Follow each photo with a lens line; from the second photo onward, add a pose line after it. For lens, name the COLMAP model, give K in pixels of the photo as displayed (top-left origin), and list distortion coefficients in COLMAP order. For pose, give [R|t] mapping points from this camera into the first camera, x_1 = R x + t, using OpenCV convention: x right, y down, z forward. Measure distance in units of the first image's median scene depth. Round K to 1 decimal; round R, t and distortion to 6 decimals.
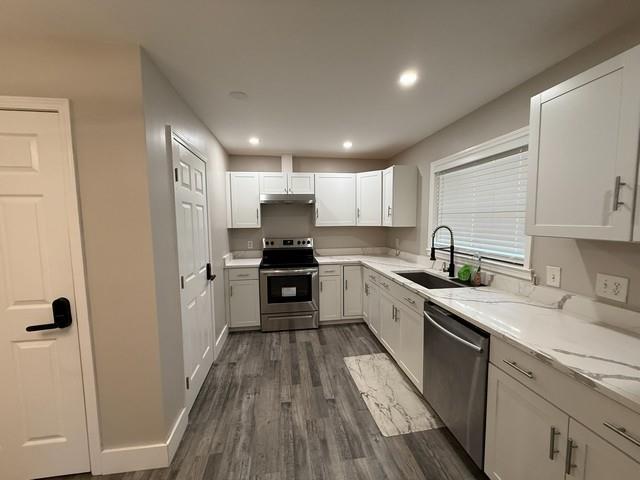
lens RADIAL K [[255.5, 0, 318.4], [0, 255.5, 239.7], [0, 0, 1]] dist [-0.000106, 0.000305]
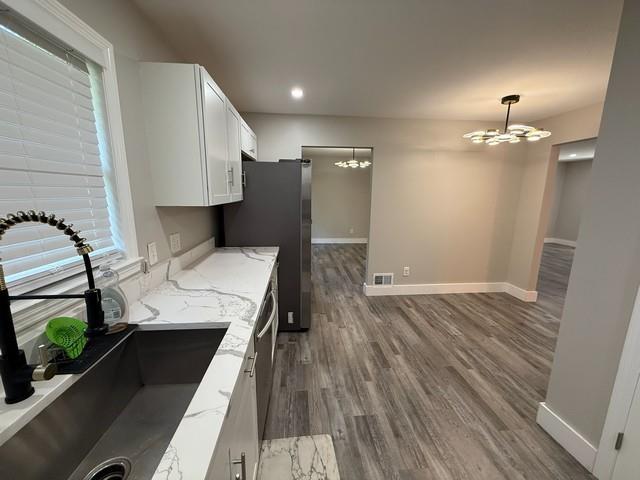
lens RADIAL K [[255.5, 0, 318.4], [0, 255.5, 239.7], [0, 0, 1]] dist [-0.000106, 0.000305]
pose [[-0.998270, -0.010059, 0.057932, 0.186392], [0.005320, 0.965768, 0.259355, -0.094580], [-0.058557, 0.259214, -0.964043, 1.241638]]
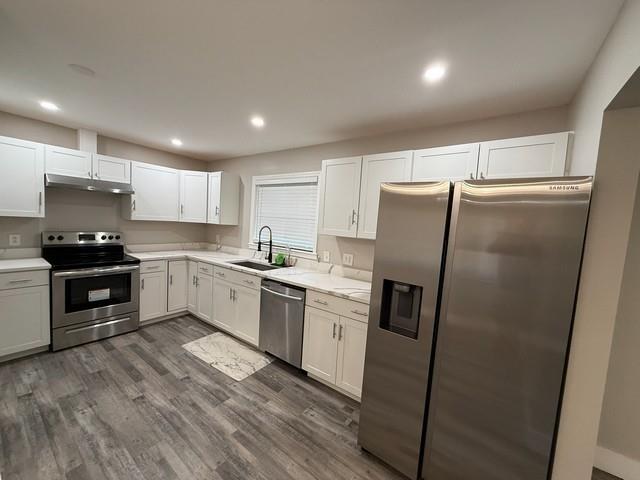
lens RADIAL K [[255.5, 0, 318.4], [0, 255.5, 239.7], [0, 0, 1]] dist [-0.000106, 0.000305]
pose [[0.696701, 0.001684, 0.717360, -0.308314], [-0.011704, 0.999891, 0.009020, 0.003388], [-0.717266, -0.014680, 0.696644, -0.168903]]
